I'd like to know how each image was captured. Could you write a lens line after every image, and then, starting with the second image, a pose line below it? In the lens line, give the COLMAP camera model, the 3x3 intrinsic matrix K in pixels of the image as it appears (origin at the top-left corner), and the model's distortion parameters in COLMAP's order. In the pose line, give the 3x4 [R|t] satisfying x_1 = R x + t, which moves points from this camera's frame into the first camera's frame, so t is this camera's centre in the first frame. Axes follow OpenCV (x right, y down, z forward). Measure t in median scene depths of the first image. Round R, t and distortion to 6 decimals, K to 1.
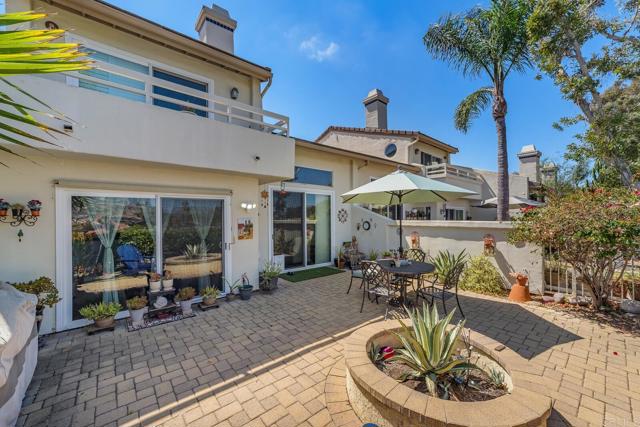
lens RADIAL K [[249.7, 0, 330.4], [0, 249.7, 215.7], [0, 0, 1]] dist [-0.002103, -0.000083]
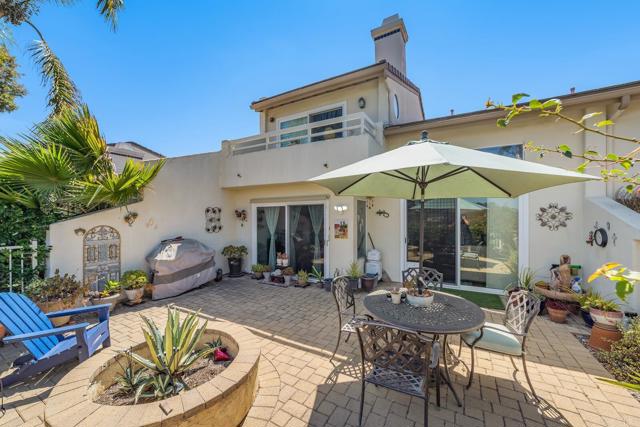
lens RADIAL K [[249.7, 0, 322.0], [0, 249.7, 215.4], [0, 0, 1]] dist [-0.002103, -0.000083]
pose [[0.333954, -0.001378, -0.942588, 0.700913], [0.003819, 0.999993, -0.000109, -0.008587], [0.942582, -0.003563, 0.333957, 0.563528]]
